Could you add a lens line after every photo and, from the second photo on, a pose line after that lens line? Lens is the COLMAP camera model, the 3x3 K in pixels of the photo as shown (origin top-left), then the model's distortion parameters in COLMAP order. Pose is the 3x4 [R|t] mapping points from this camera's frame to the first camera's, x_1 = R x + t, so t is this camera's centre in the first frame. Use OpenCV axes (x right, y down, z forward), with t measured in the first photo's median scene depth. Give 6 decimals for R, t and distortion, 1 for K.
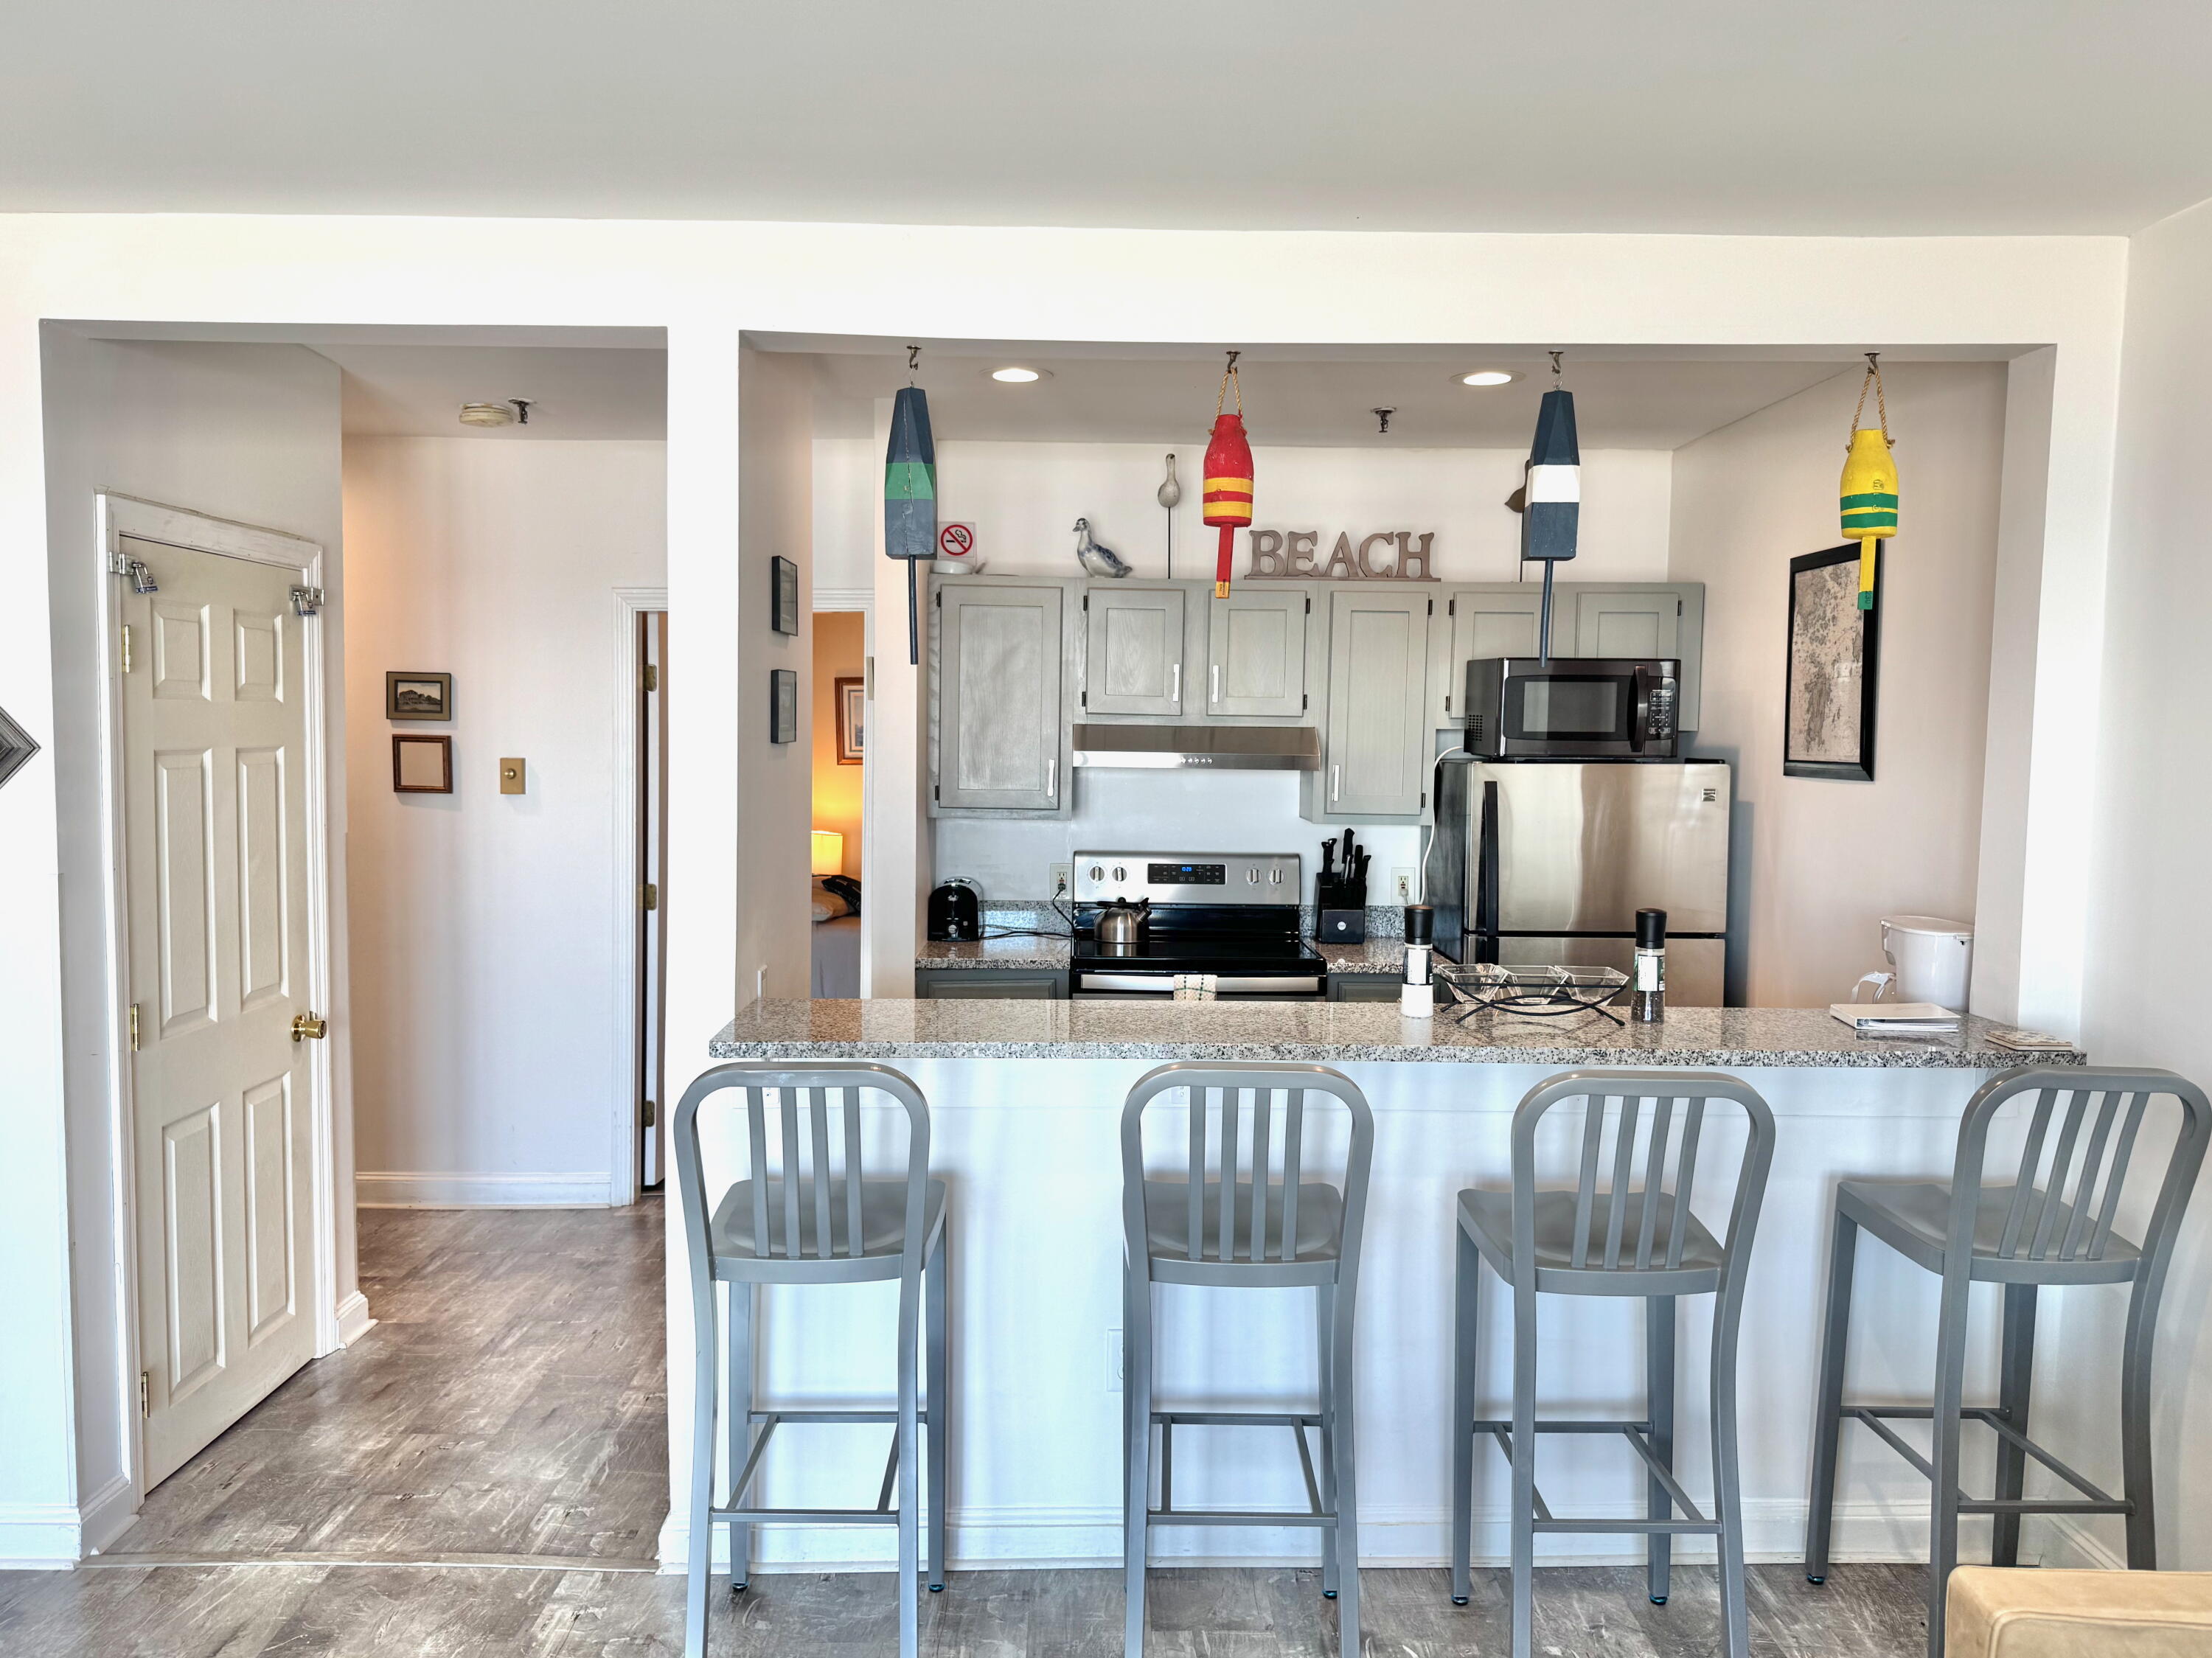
lens RADIAL K [[1566.7, 0, 1117.0], [0, 1566.7, 855.4], [0, 0, 1]] dist [0.051057, -0.062875]
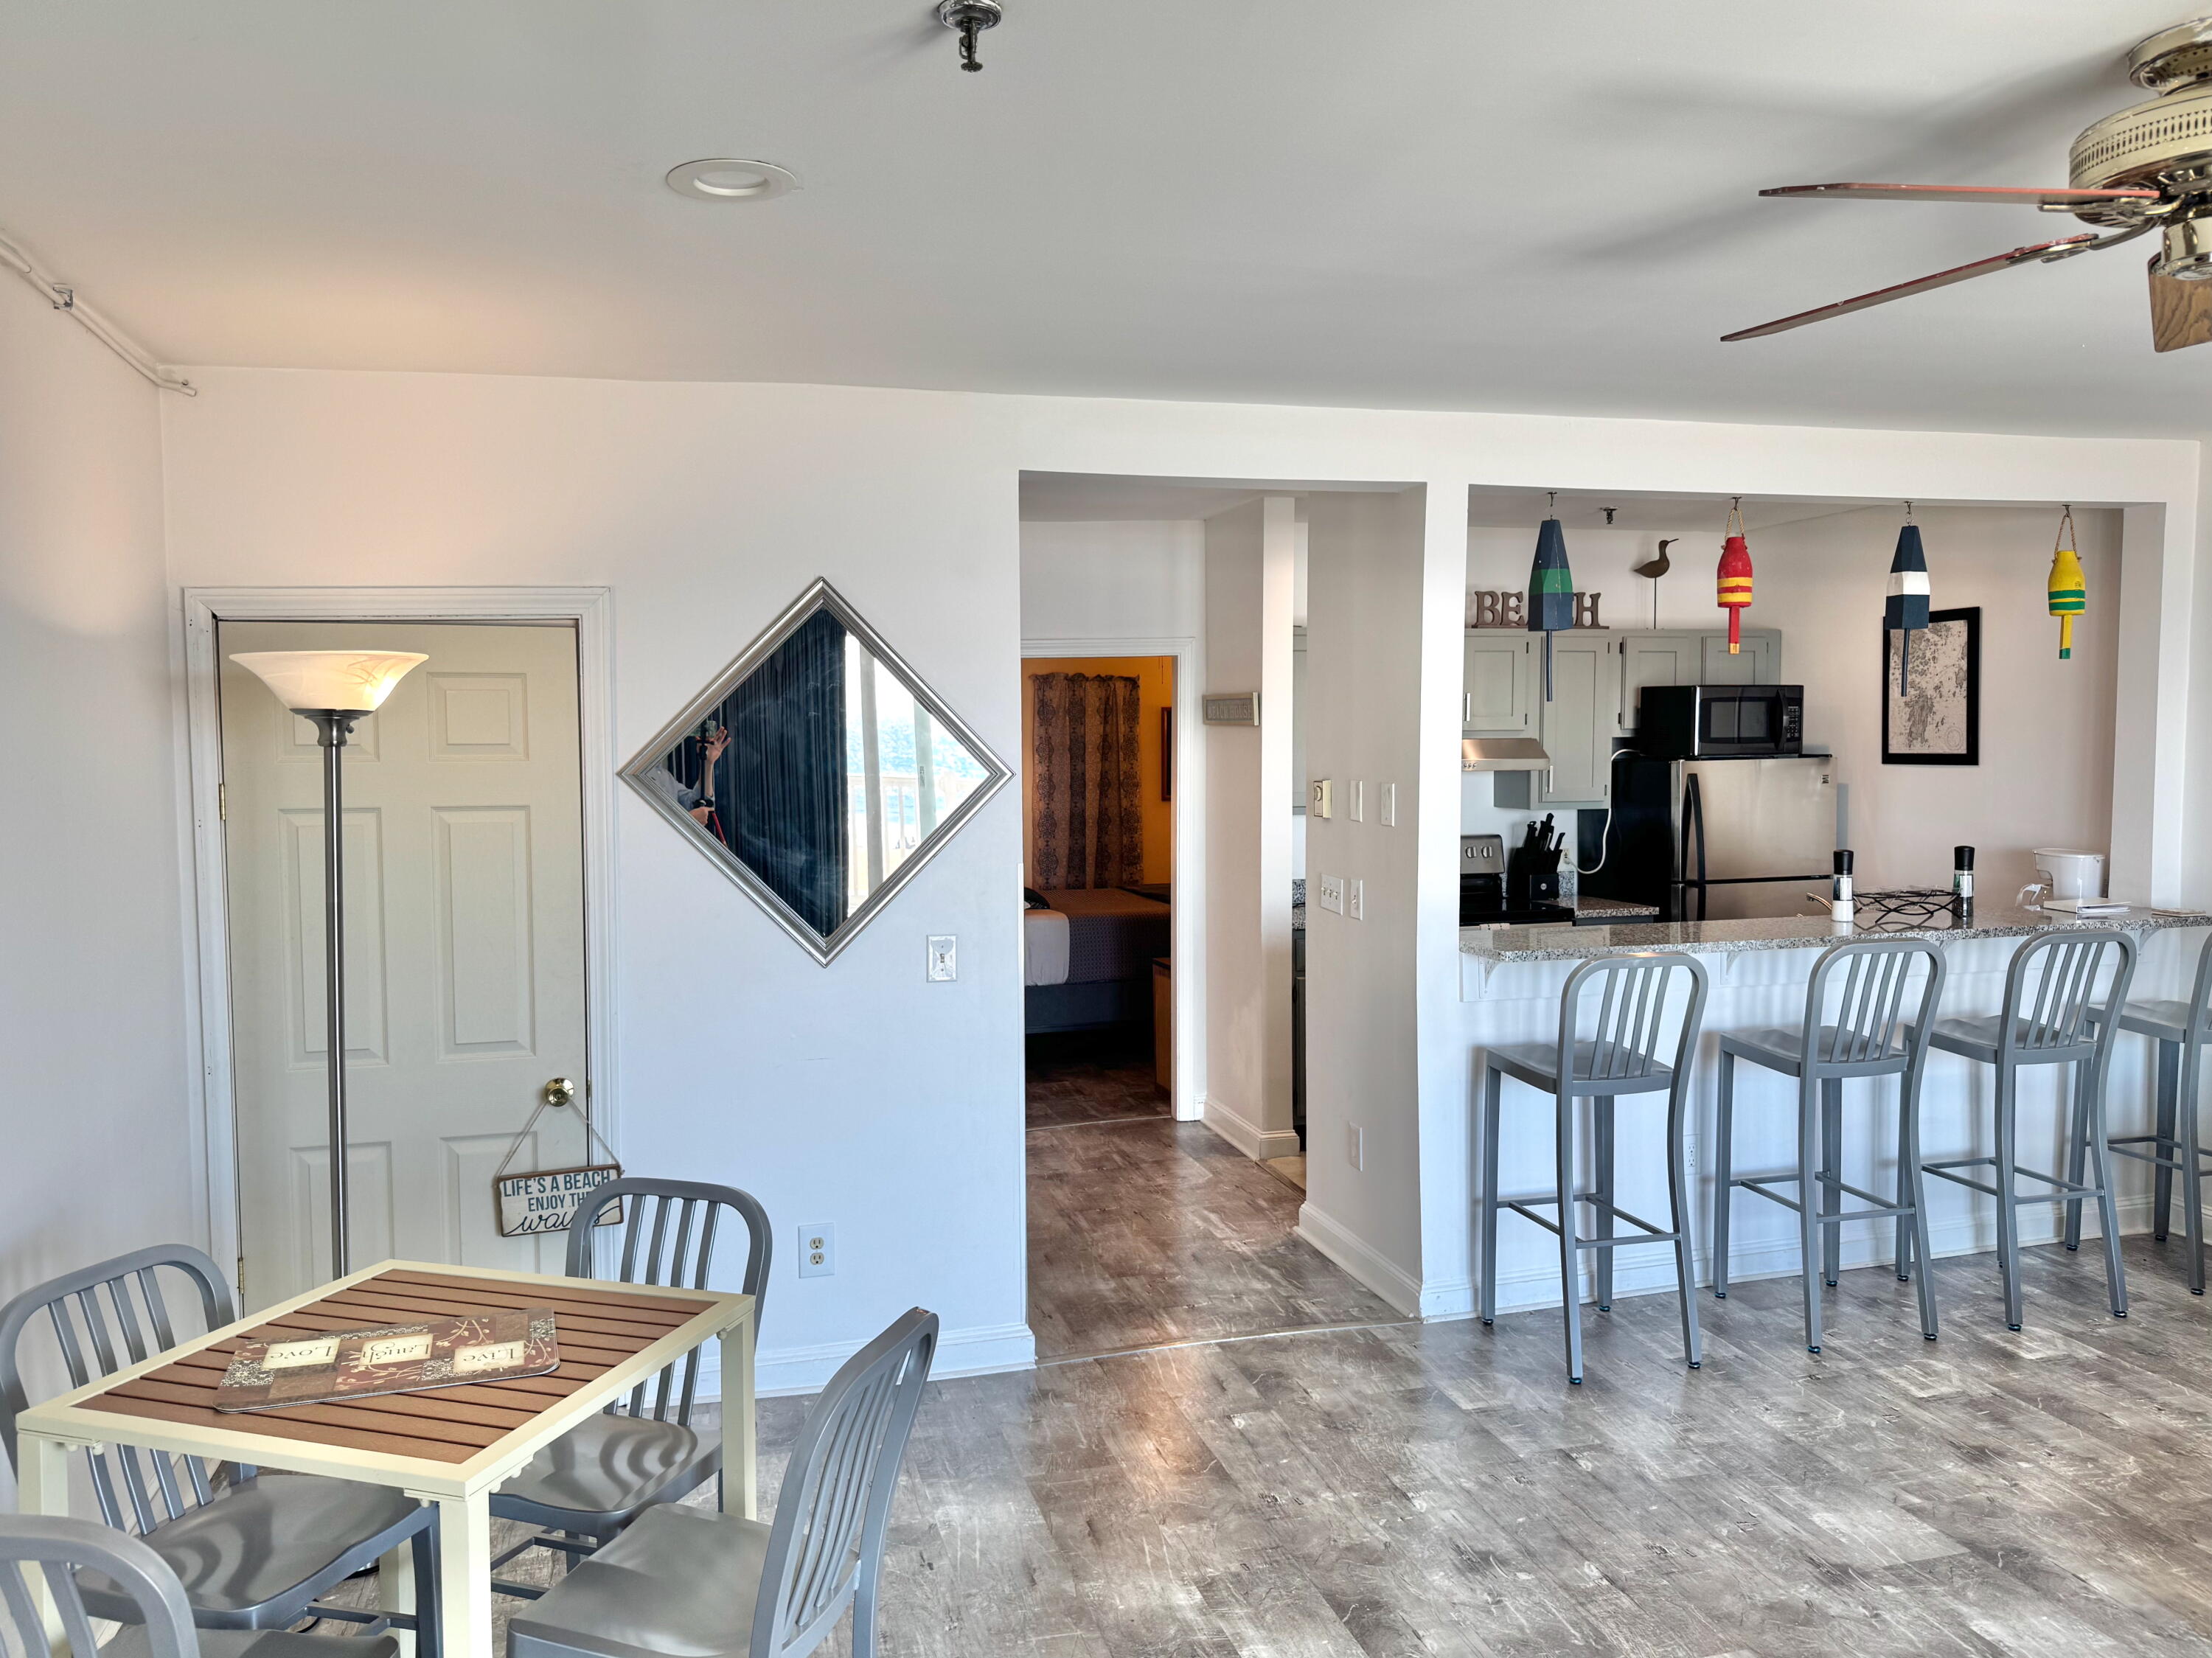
lens RADIAL K [[1566.7, 0, 1107.4], [0, 1566.7, 819.5], [0, 0, 1]] dist [0.051057, -0.062875]
pose [[0.965809, -0.031693, 0.257312, -0.627580], [0.039652, 0.998880, -0.025799, 0.009452], [-0.256206, 0.035120, 0.965984, -0.221309]]
